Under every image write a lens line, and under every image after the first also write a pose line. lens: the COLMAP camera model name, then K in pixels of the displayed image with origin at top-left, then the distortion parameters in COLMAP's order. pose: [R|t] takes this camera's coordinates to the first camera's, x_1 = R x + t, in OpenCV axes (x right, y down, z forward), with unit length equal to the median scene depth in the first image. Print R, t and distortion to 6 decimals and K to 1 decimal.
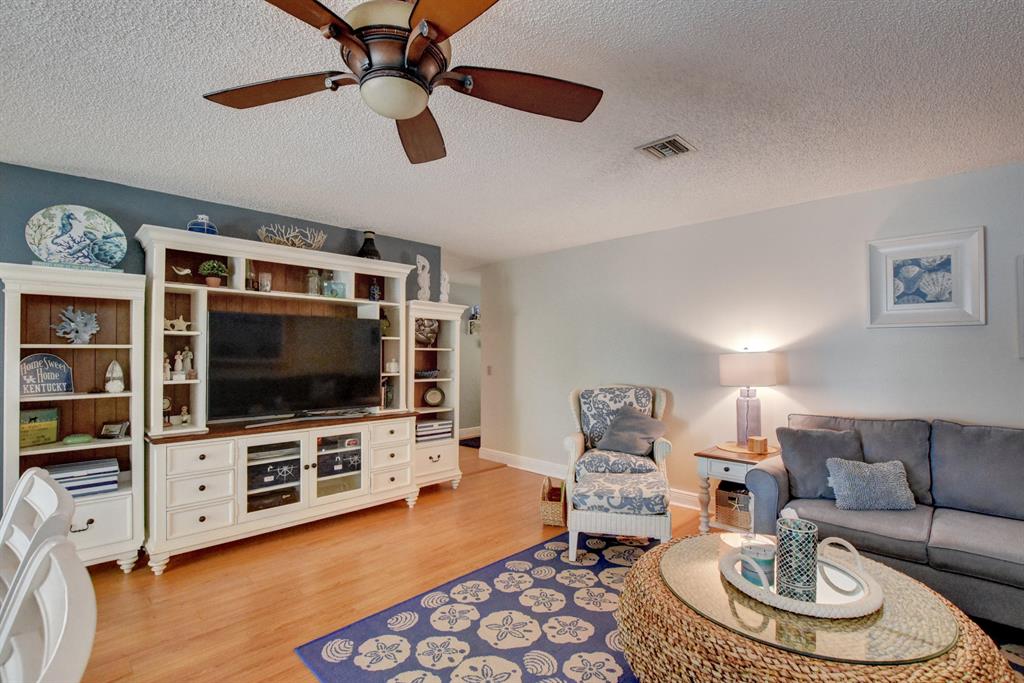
lens RADIAL K [[469.0, 0, 516.0], [0, 469.0, 344.9], [0, 0, 1]] dist [-0.034799, 0.006884]
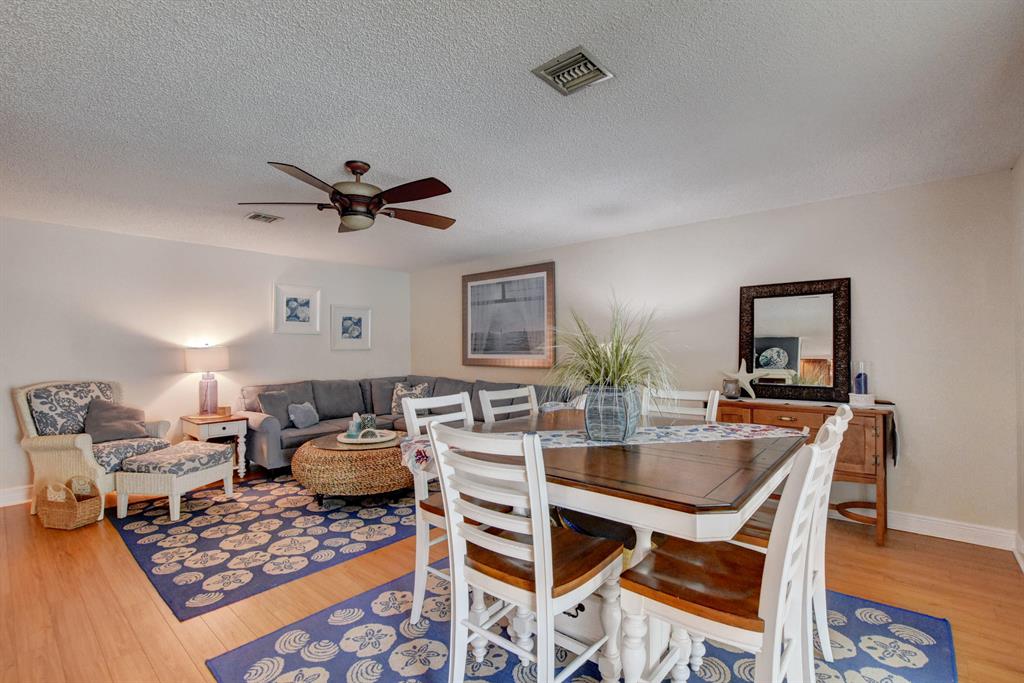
lens RADIAL K [[469.0, 0, 516.0], [0, 469.0, 344.9], [0, 0, 1]] dist [-0.034799, 0.006884]
pose [[-0.056127, 0.005342, 0.998409, -1.306930], [-0.013857, 0.999885, -0.006129, 0.006650], [-0.998327, -0.014179, -0.056047, 0.228296]]
